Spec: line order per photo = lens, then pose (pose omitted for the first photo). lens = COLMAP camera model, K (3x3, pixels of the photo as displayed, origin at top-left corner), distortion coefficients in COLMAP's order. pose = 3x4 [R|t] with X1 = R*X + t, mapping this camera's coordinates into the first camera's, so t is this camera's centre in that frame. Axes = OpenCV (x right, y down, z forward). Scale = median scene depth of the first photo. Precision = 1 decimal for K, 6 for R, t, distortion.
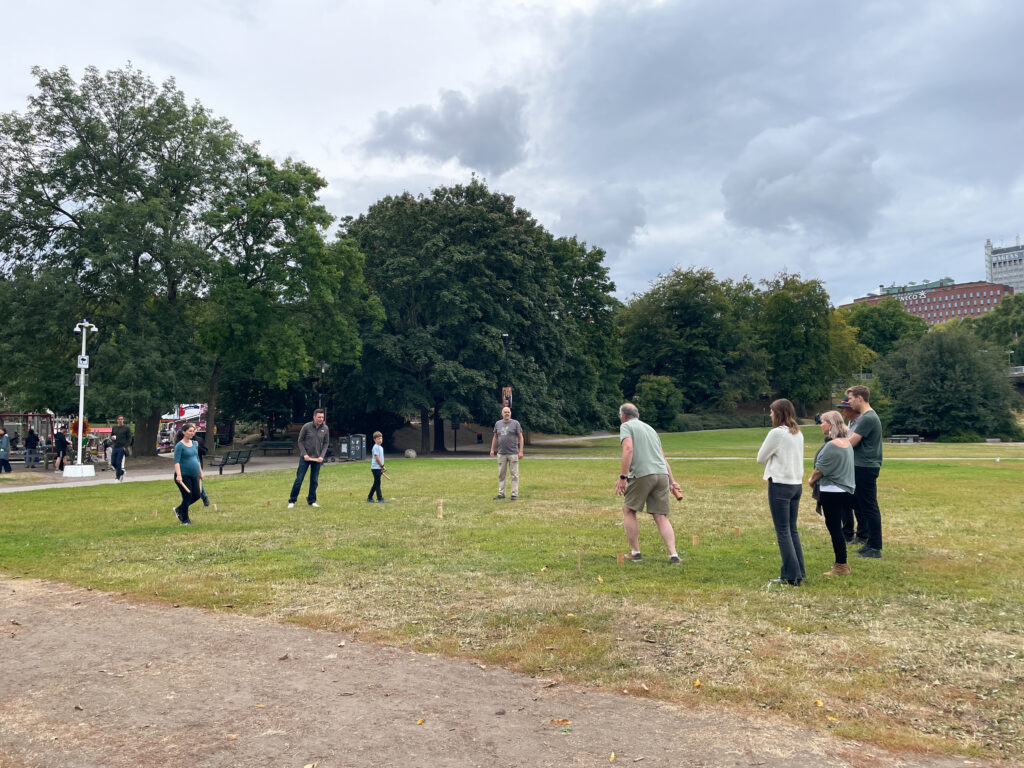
lens RADIAL K [[784.1, 0, 511.7], [0, 784.1, 376.2], [0, 0, 1]] dist [0.097580, -0.149602]
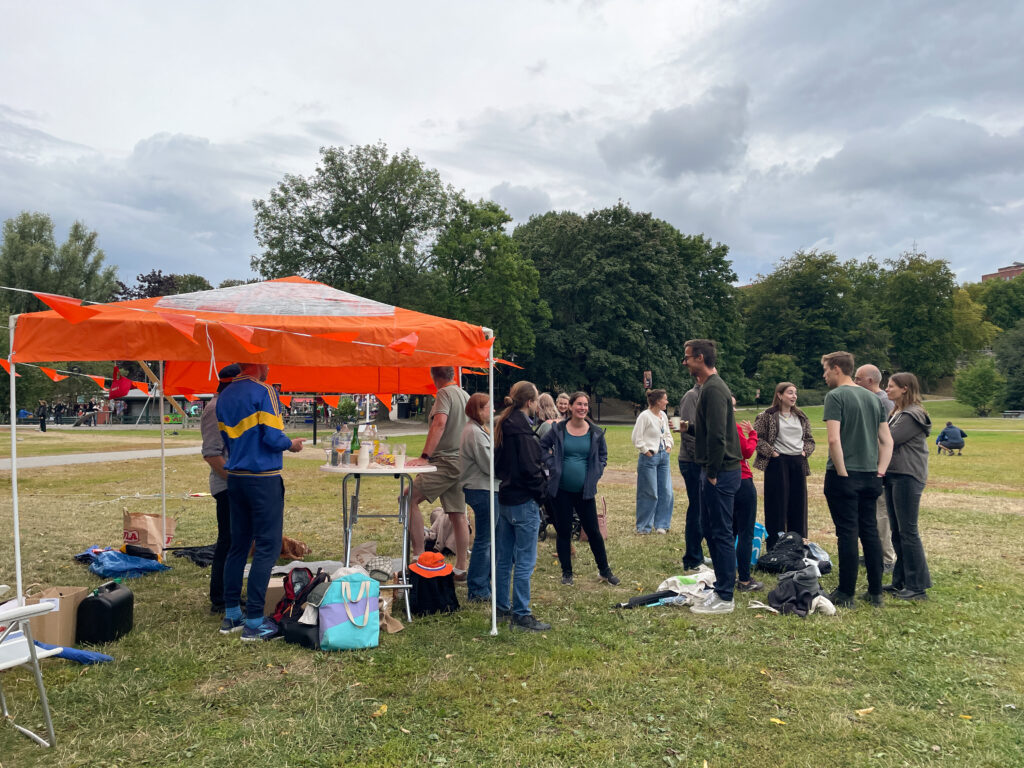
lens RADIAL K [[784.1, 0, 511.7], [0, 784.1, 376.2], [0, 0, 1]] dist [0.097580, -0.149602]
pose [[0.988537, 0.003081, -0.150950, -0.017474], [0.002359, 0.999355, 0.035846, -0.013417], [0.150963, -0.035791, 0.987891, -0.174397]]
